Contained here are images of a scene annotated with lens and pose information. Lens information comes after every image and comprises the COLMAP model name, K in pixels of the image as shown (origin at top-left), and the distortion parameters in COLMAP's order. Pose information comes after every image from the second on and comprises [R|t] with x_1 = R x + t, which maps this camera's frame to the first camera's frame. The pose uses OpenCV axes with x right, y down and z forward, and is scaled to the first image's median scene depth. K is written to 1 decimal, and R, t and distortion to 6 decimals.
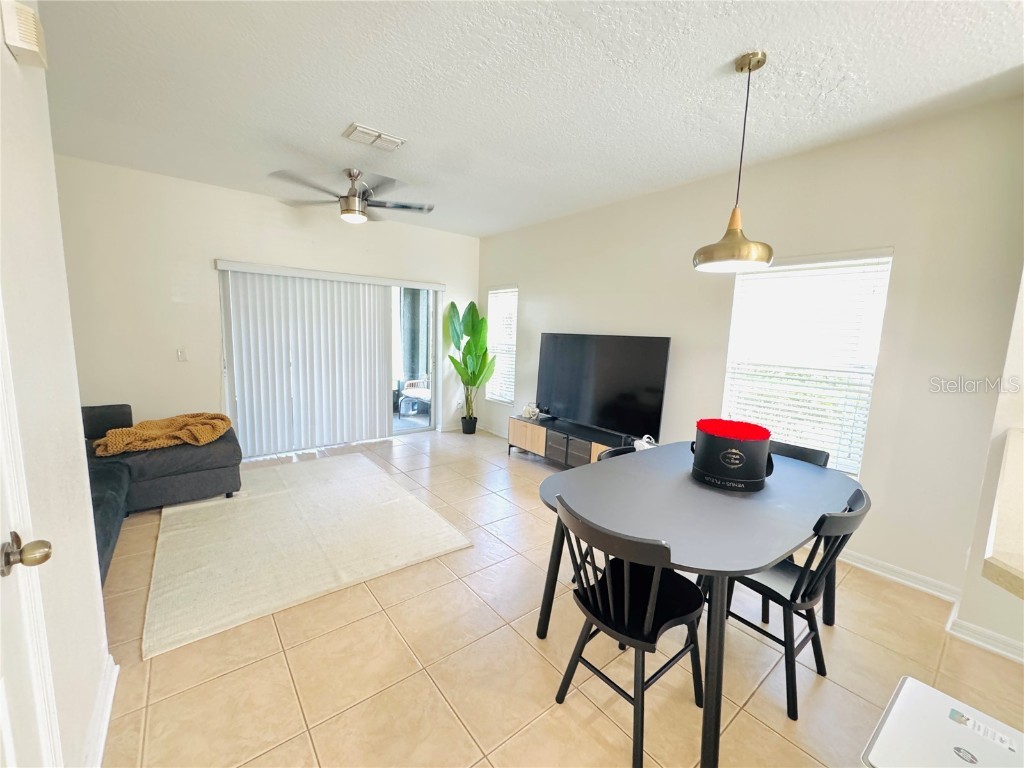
lens RADIAL K [[407.1, 0, 512.0], [0, 407.1, 384.0], [0, 0, 1]] dist [0.000221, -0.000035]
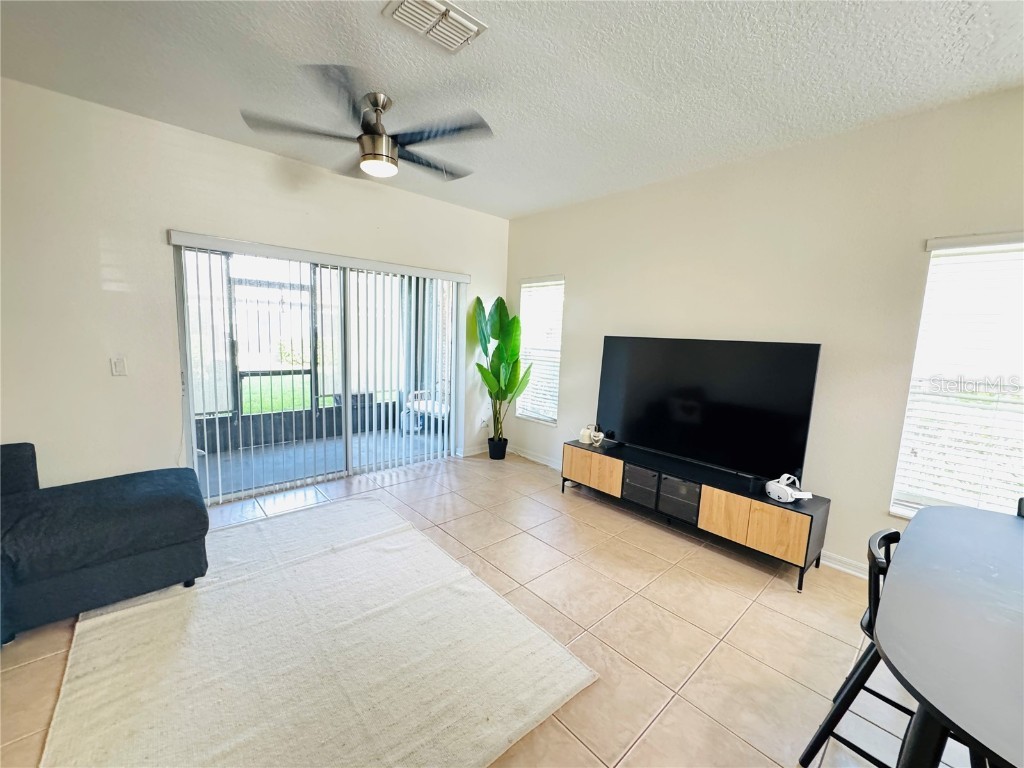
lens RADIAL K [[407.1, 0, 512.0], [0, 407.1, 384.0], [0, 0, 1]] dist [0.000221, -0.000035]
pose [[0.998197, -0.003188, 0.059944, -0.137363], [0.003270, 0.999994, -0.001273, -0.029127], [-0.059940, 0.001467, 0.998201, 0.201612]]
